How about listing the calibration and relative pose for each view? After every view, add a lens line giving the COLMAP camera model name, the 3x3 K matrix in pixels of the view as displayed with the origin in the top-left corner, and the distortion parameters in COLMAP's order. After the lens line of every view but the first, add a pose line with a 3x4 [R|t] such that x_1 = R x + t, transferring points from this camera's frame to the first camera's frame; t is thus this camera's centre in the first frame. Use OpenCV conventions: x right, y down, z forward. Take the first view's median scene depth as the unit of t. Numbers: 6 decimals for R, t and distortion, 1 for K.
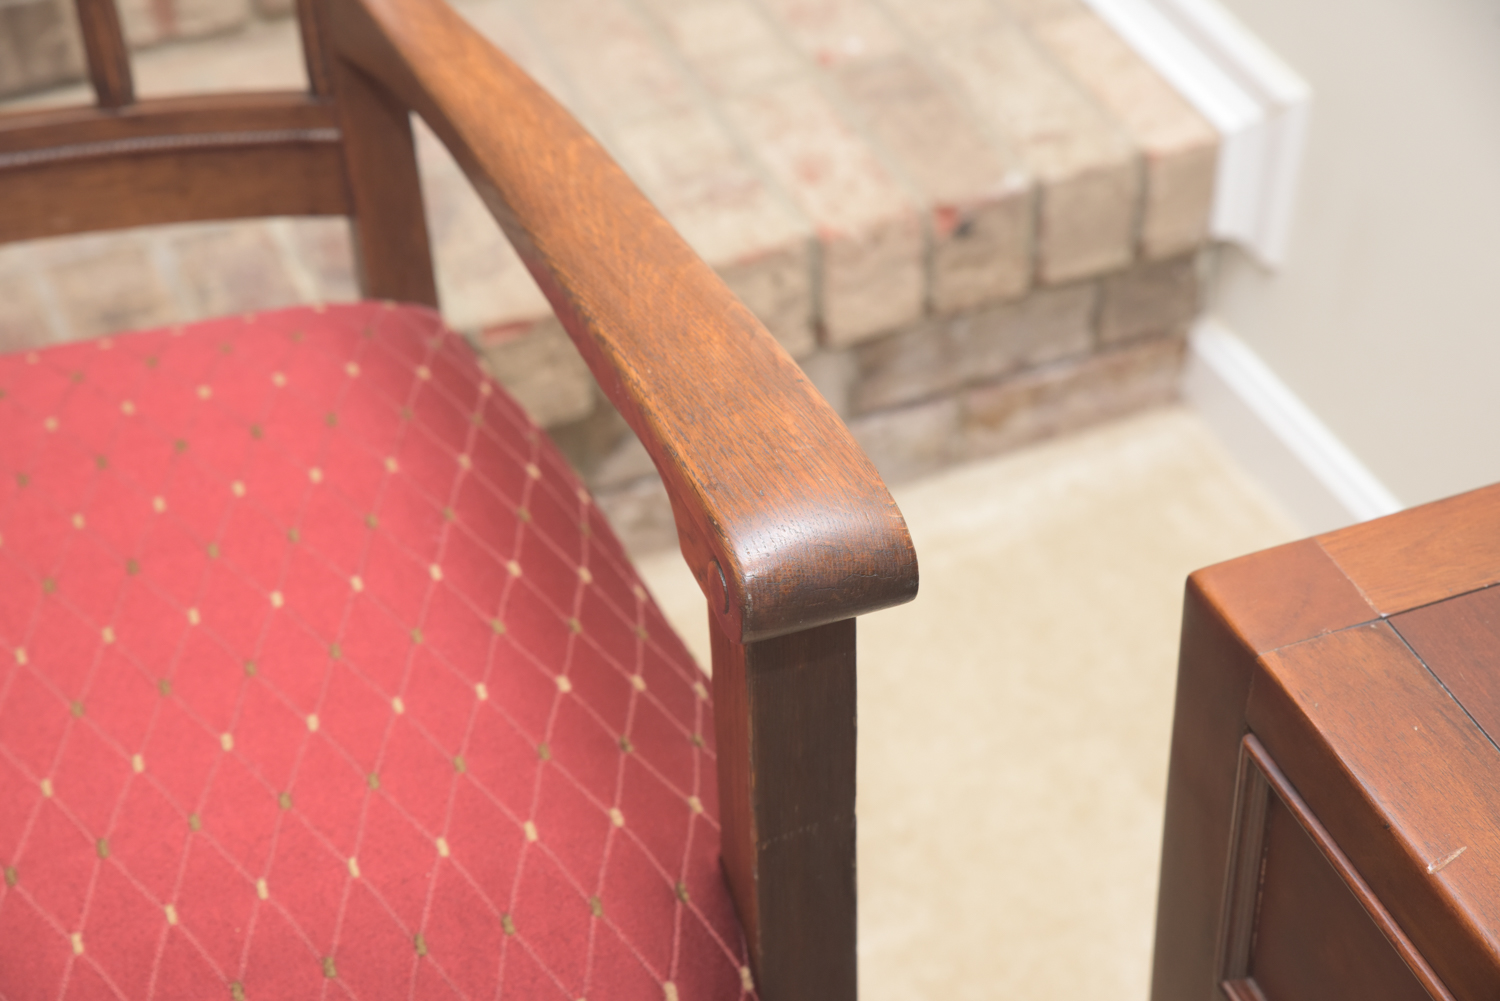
lens RADIAL K [[2677.0, 0, 748.0], [0, 2677.0, 498.6], [0, 0, 1]] dist [0.140940, 0.000000]
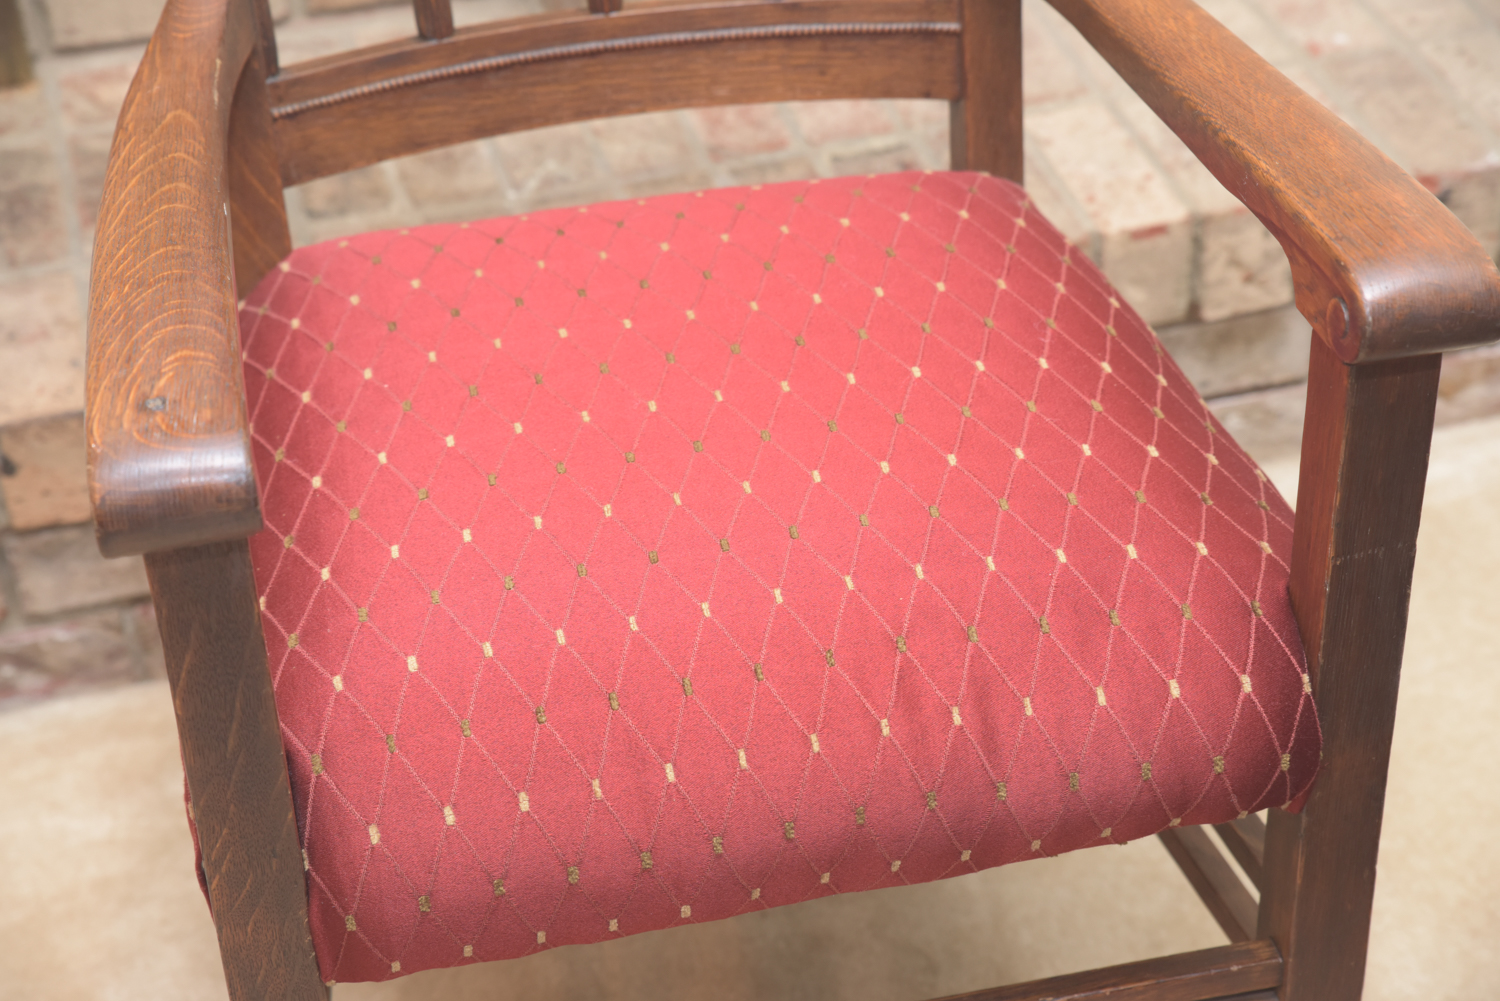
lens RADIAL K [[2677.0, 0, 759.6], [0, 2677.0, 468.1], [0, 0, 1]] dist [0.140940, 0.000000]
pose [[0.989814, 0.072276, -0.122657, -0.102178], [-0.077950, 0.996068, -0.042103, 0.151638], [0.119131, 0.051235, 0.991556, -0.237567]]
